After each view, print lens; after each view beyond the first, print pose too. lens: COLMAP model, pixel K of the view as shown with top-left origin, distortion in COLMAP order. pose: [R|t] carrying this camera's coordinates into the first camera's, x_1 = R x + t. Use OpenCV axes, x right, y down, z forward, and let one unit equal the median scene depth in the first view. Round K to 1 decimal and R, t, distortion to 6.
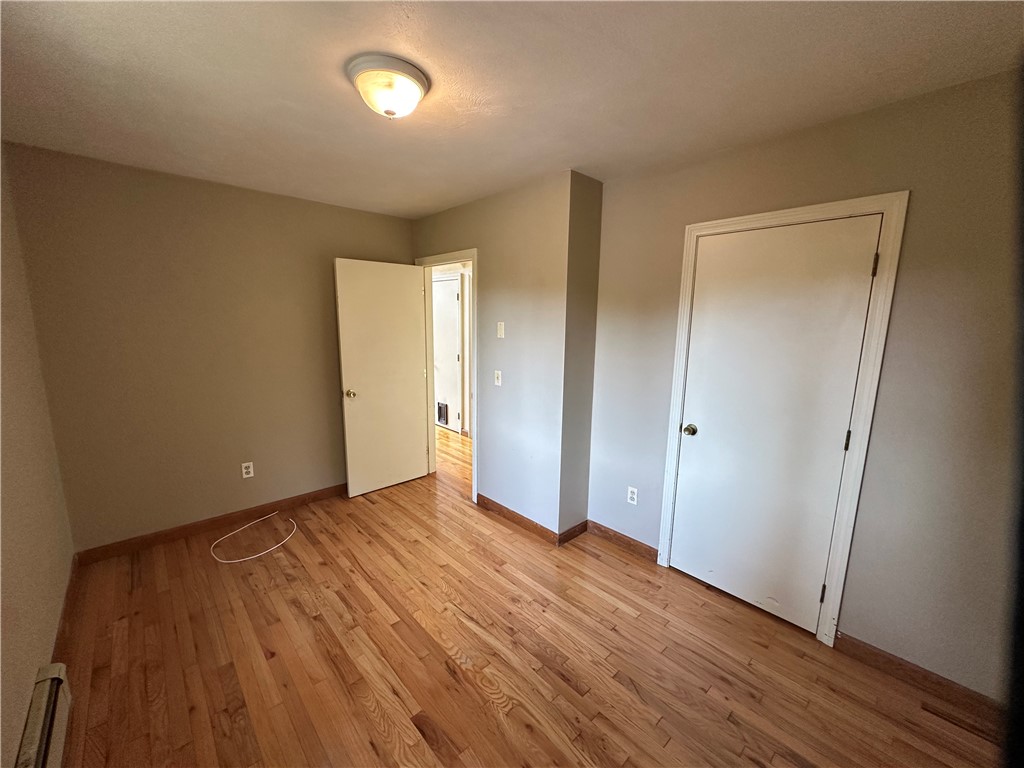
lens RADIAL K [[408.3, 0, 515.2], [0, 408.3, 384.2], [0, 0, 1]] dist [-0.004322, 0.000953]
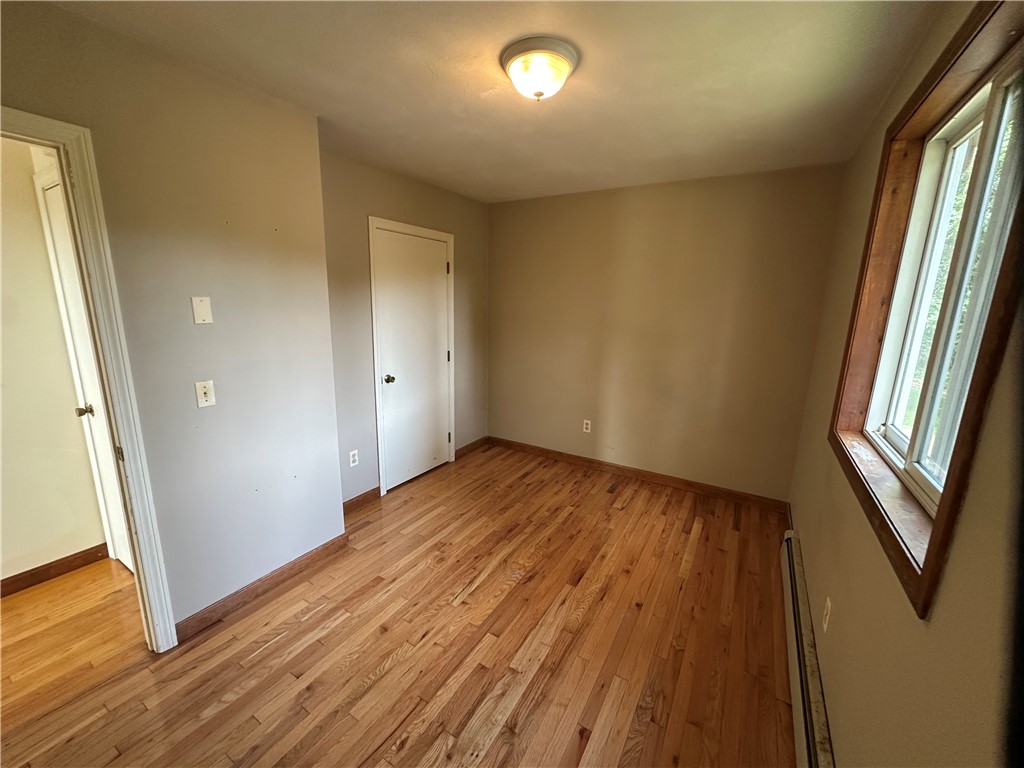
lens RADIAL K [[408.3, 0, 509.2], [0, 408.3, 382.6], [0, 0, 1]] dist [-0.004322, 0.000953]
pose [[-0.266651, -0.209059, 0.940846, -1.010365], [0.130882, 0.959293, 0.250253, -0.171613], [-0.954865, 0.189870, -0.228434, 1.038089]]
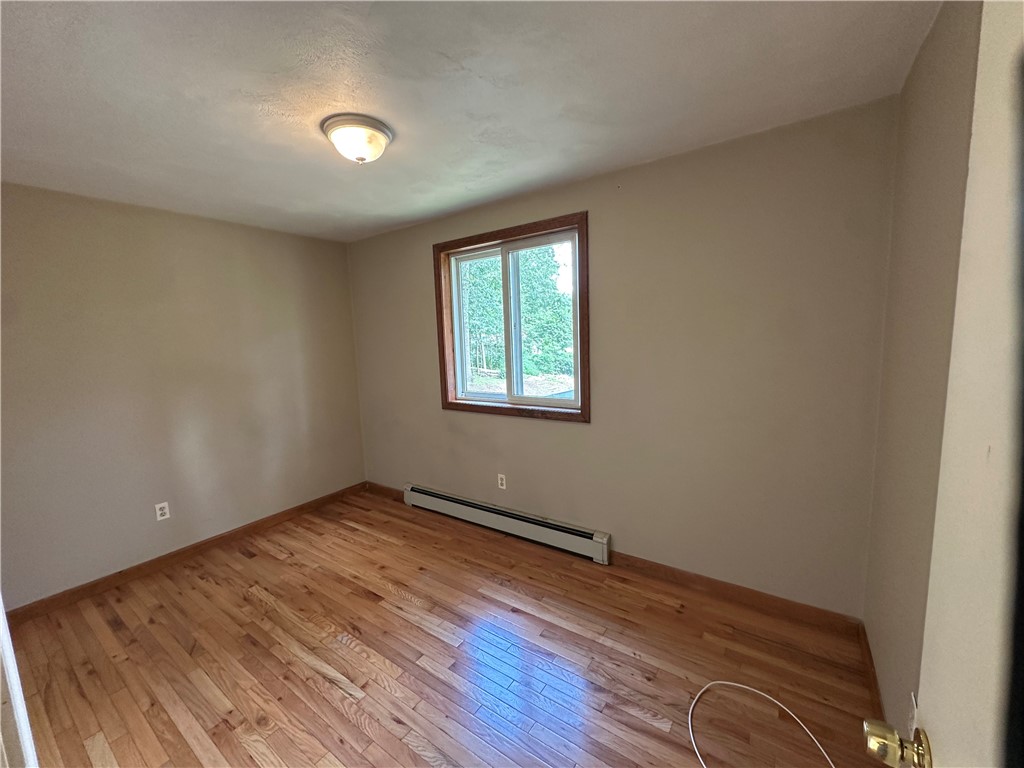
lens RADIAL K [[408.3, 0, 512.1], [0, 408.3, 385.4], [0, 0, 1]] dist [-0.004322, 0.000953]
pose [[-0.978494, 0.052132, -0.199580, -0.338022], [-0.005747, 0.960272, 0.279006, -0.265110], [0.206196, 0.274152, -0.939321, 1.697550]]
